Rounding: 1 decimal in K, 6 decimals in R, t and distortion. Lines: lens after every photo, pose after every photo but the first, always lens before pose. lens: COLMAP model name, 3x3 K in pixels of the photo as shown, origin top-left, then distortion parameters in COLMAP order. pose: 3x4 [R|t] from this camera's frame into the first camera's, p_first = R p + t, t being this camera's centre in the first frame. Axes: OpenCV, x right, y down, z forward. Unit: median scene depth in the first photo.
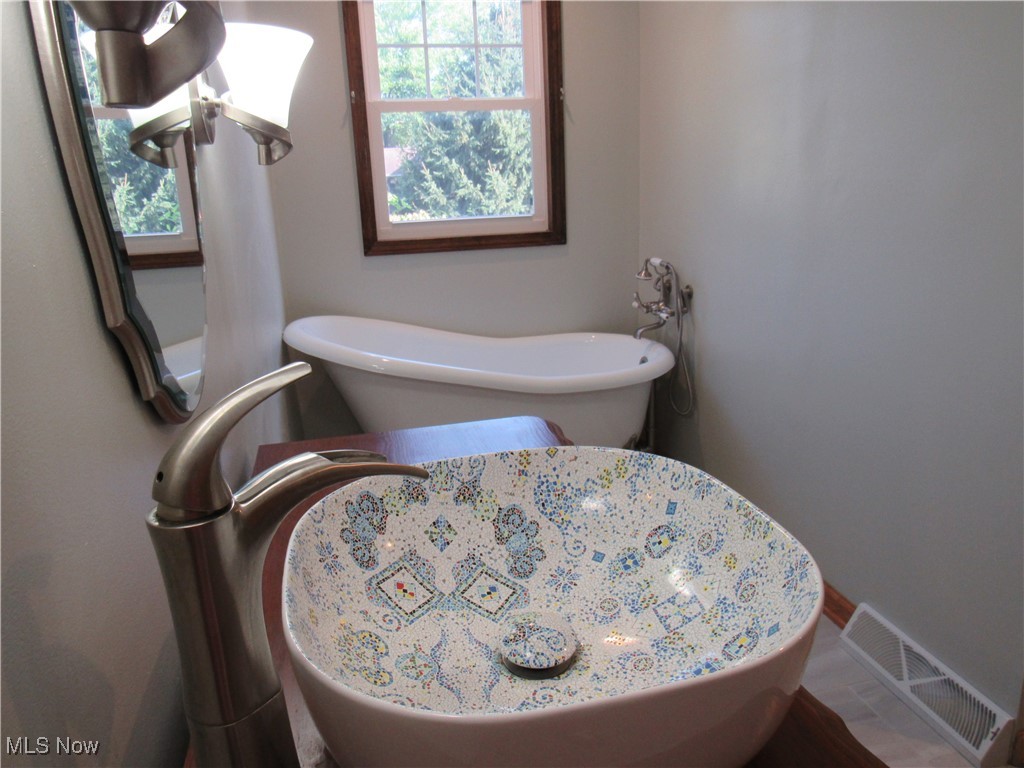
lens RADIAL K [[725.8, 0, 512.0], [0, 725.8, 384.0], [0, 0, 1]] dist [-0.021197, 0.000335]
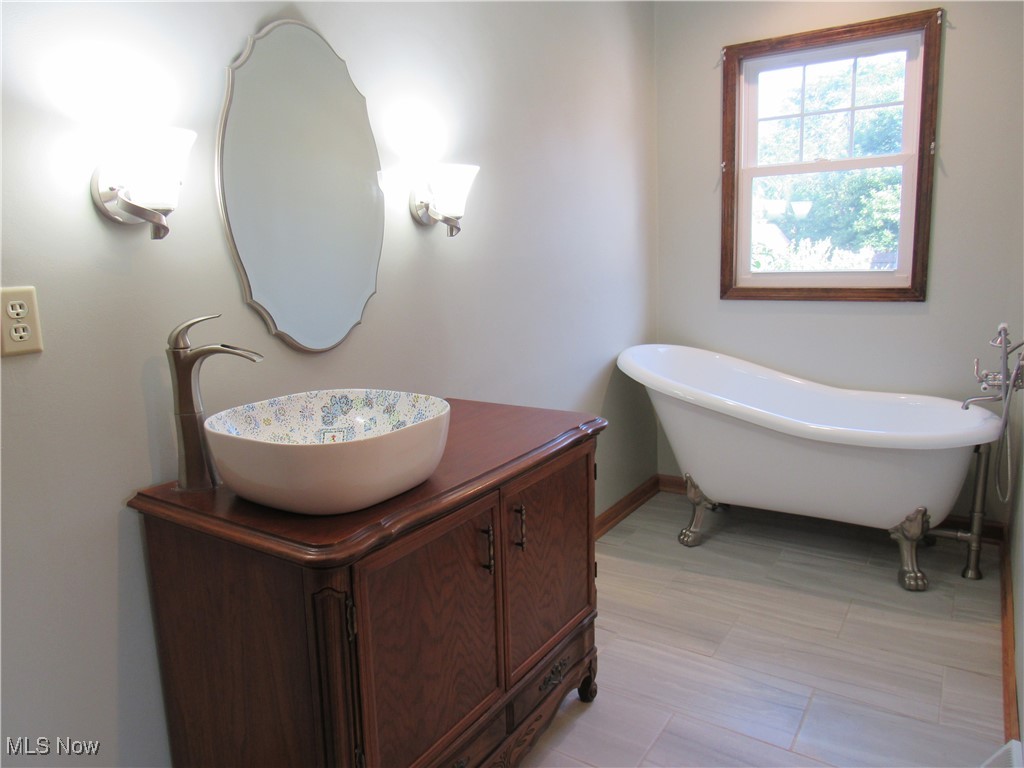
lens RADIAL K [[741.0, 0, 515.8], [0, 741.0, 382.6], [0, 0, 1]] dist [-0.018013, 0.009443]
pose [[0.682131, 0.147647, -0.716169, 0.455309], [-0.189686, 0.981605, 0.021700, -0.008376], [0.706199, 0.121045, 0.697589, -0.047534]]
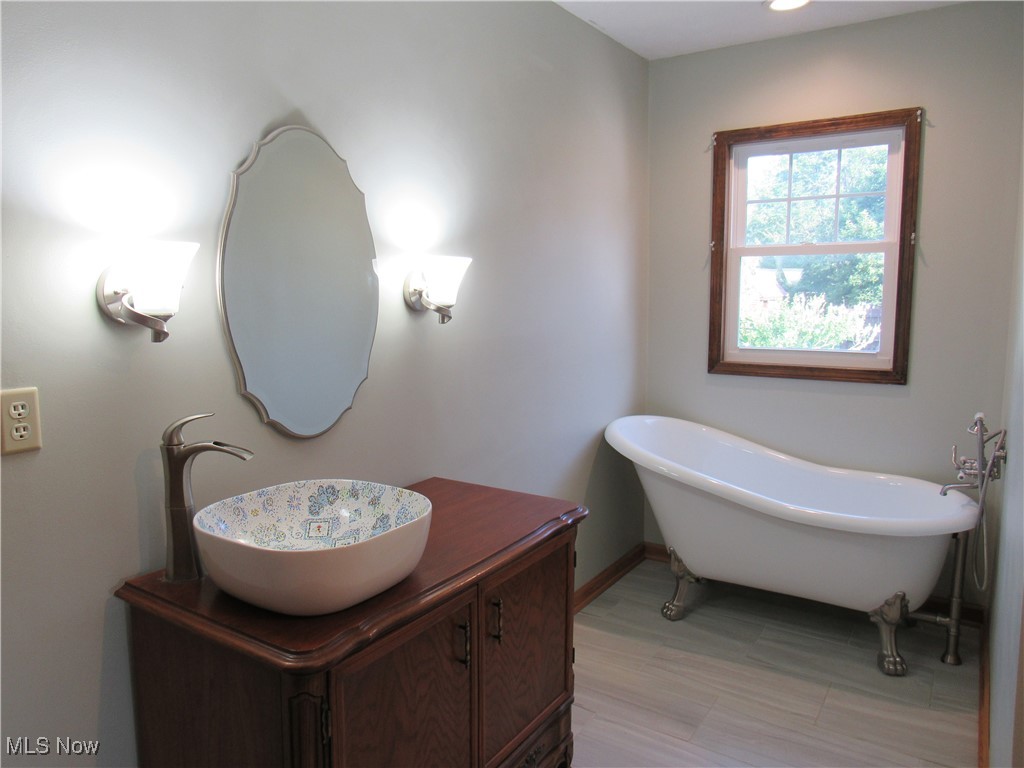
lens RADIAL K [[741.0, 0, 515.8], [0, 741.0, 382.6], [0, 0, 1]] dist [-0.018013, 0.009443]
pose [[0.680948, 0.129218, -0.720841, 0.471663], [-0.218125, 0.975422, -0.031199, -0.055800], [0.699093, 0.178479, 0.692397, -0.061285]]
